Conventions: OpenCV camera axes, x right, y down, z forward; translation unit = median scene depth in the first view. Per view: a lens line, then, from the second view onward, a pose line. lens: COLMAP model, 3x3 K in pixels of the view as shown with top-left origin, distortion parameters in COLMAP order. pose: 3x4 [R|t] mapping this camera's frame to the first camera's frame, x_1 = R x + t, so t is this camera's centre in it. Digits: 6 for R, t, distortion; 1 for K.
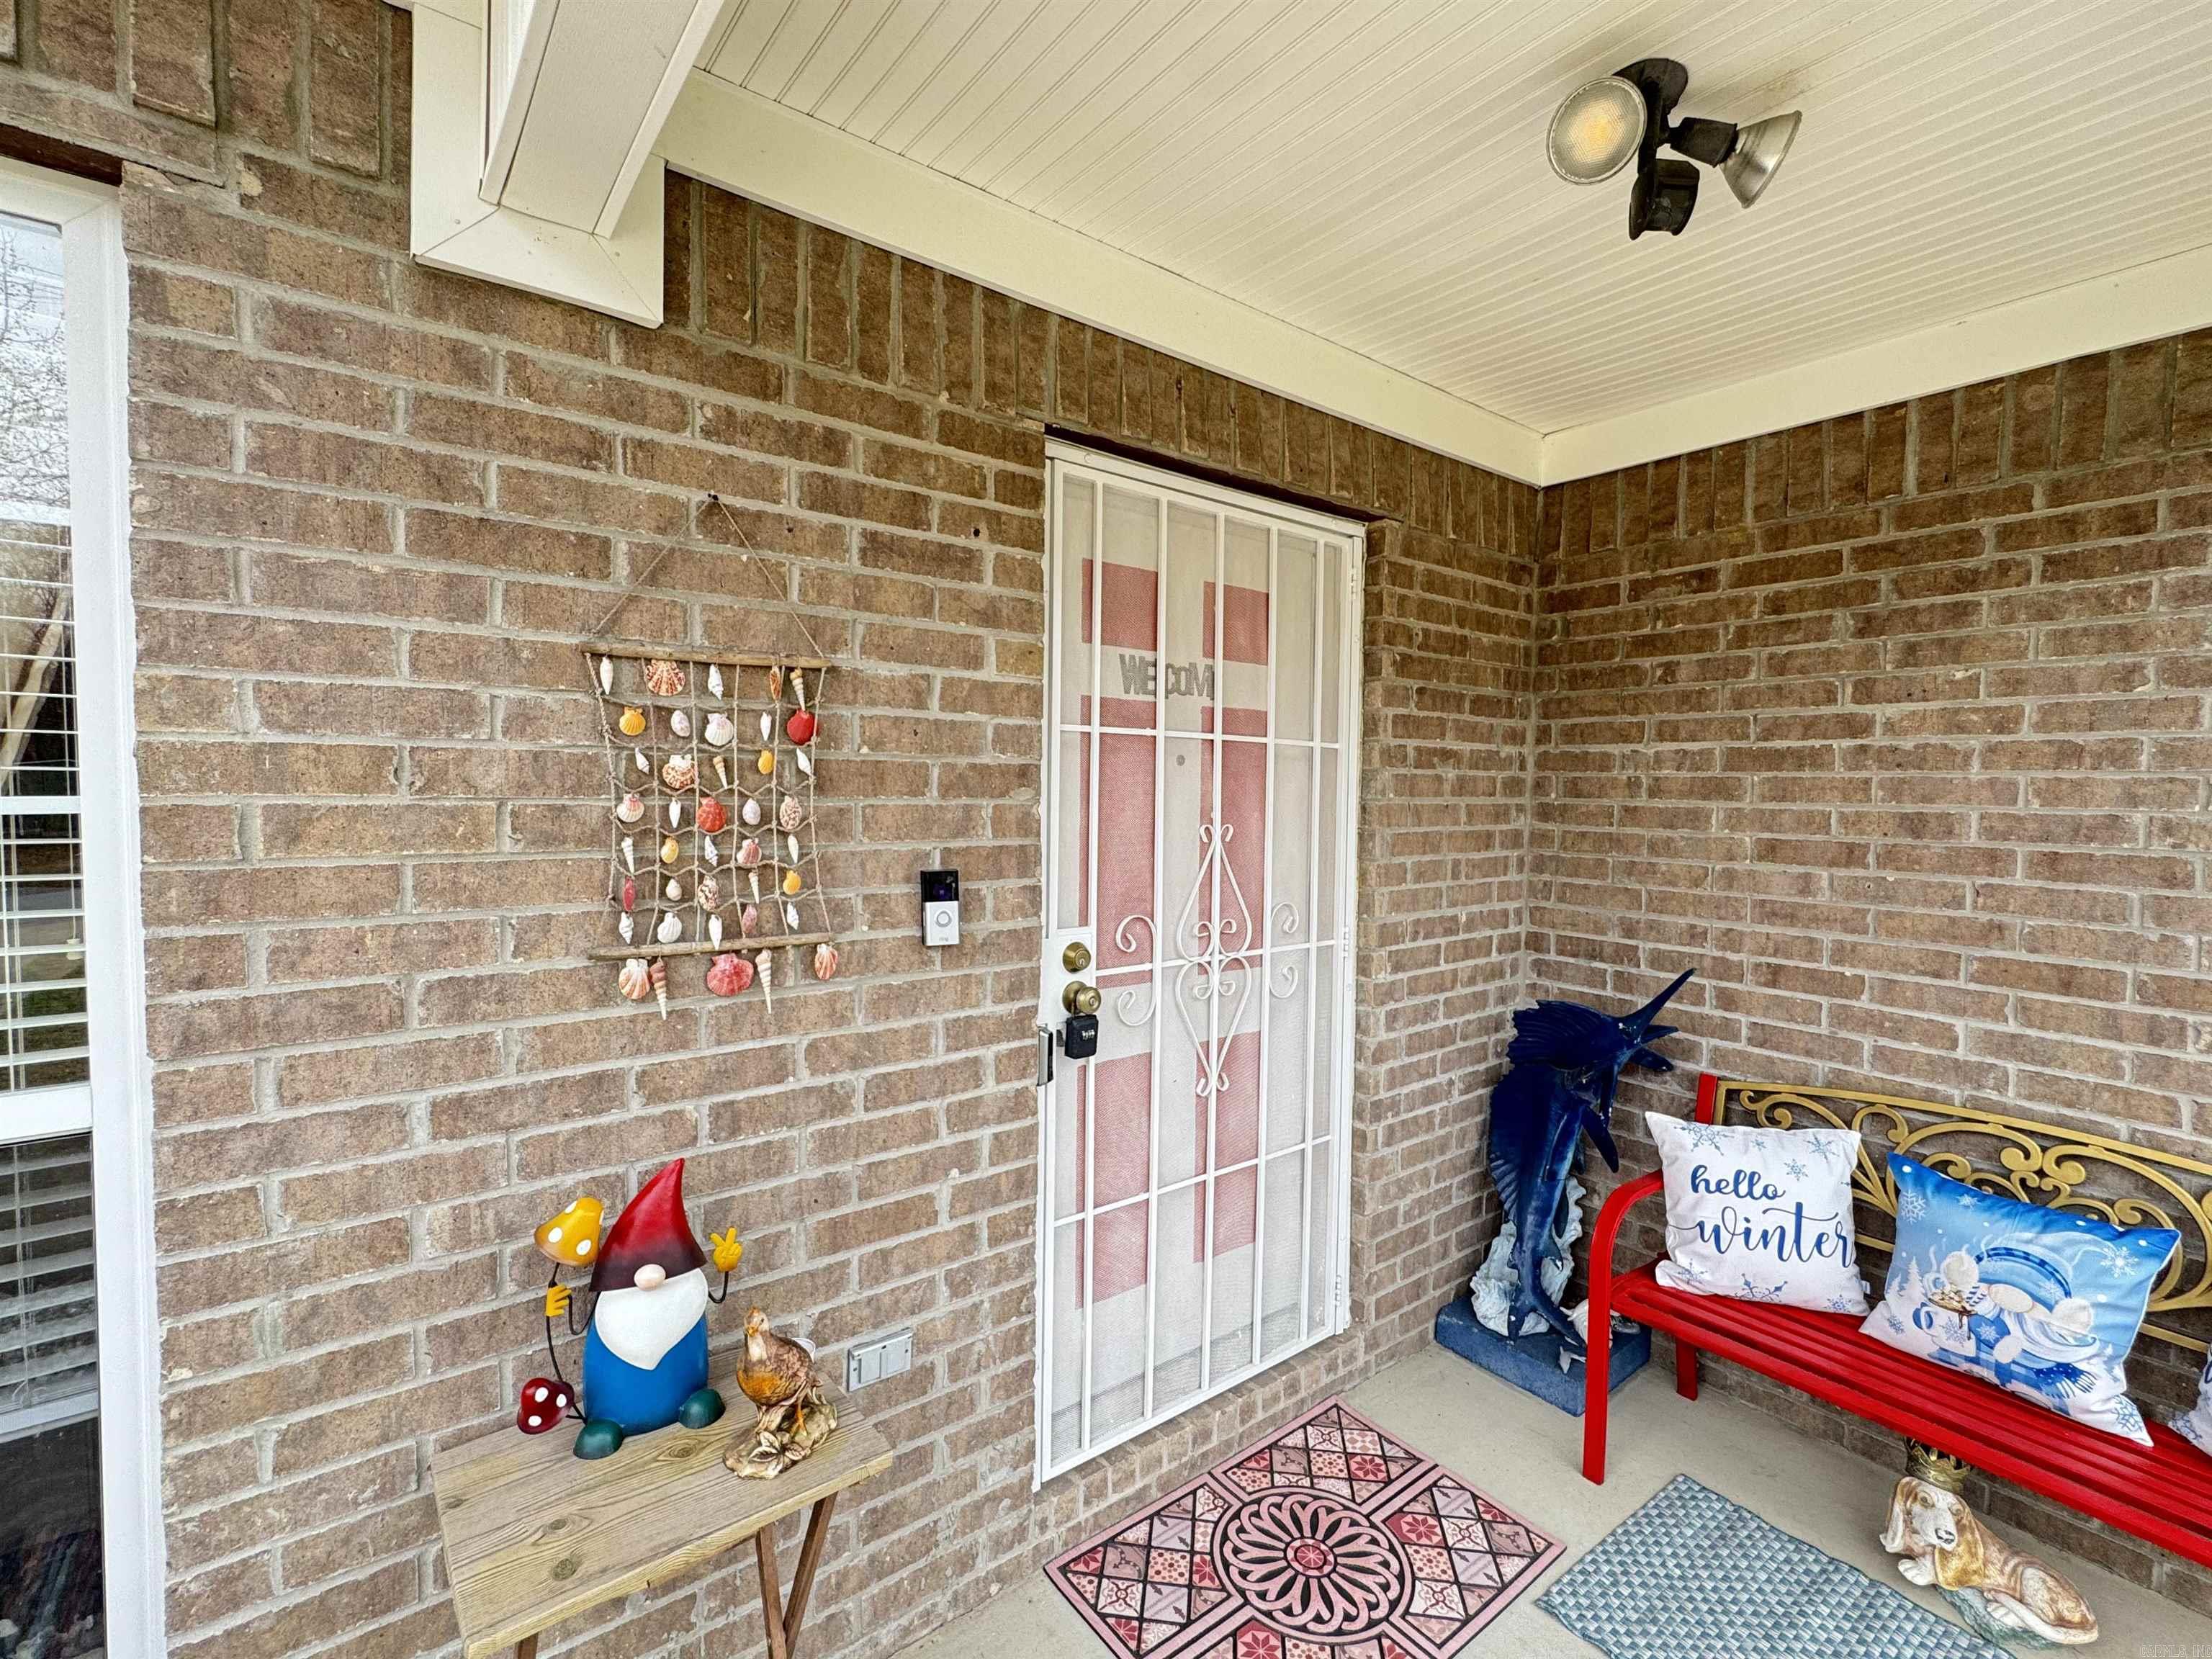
lens RADIAL K [[974.5, 0, 1106.0], [0, 974.5, 829.5], [0, 0, 1]] dist [-0.003024, -0.000384]
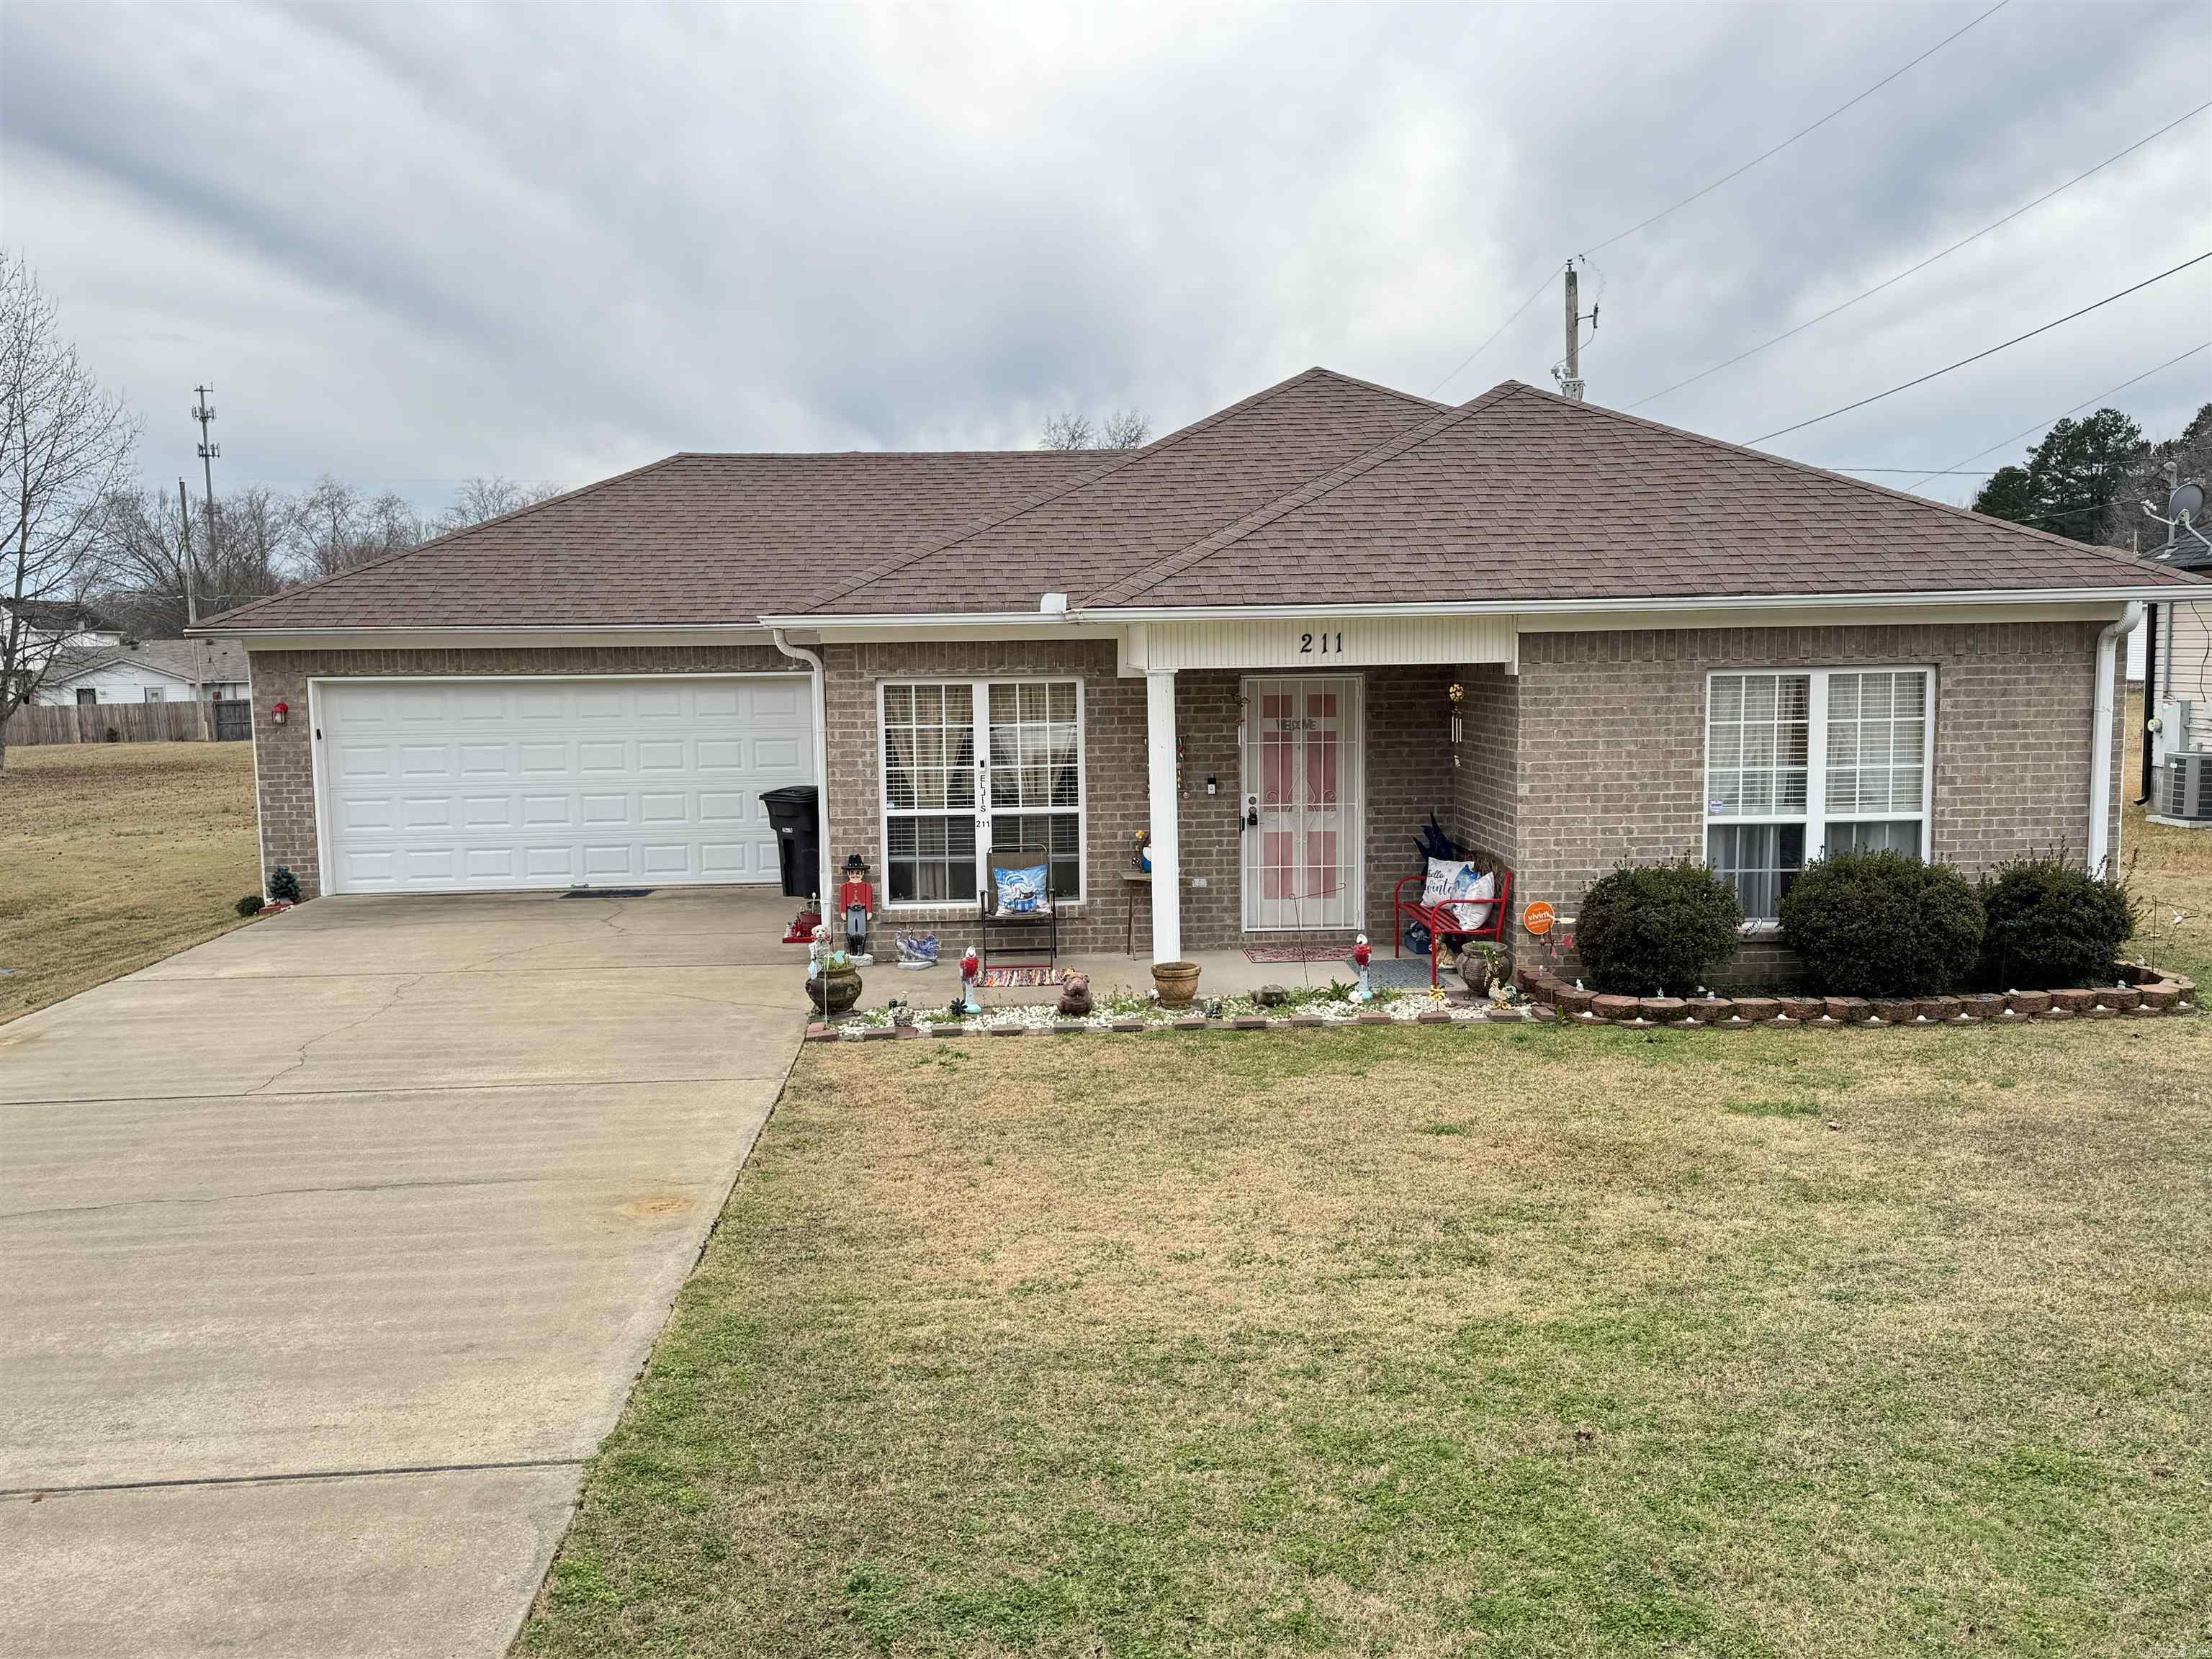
lens RADIAL K [[1923.9, 0, 1106.0], [0, 1923.9, 829.5], [0, 0, 1]] dist [0.000503, 0.000371]
pose [[0.831452, 0.039170, -0.554214, 4.267764], [-0.001275, 0.997644, 0.068598, -0.321944], [0.555595, -0.056329, 0.829543, -6.530052]]
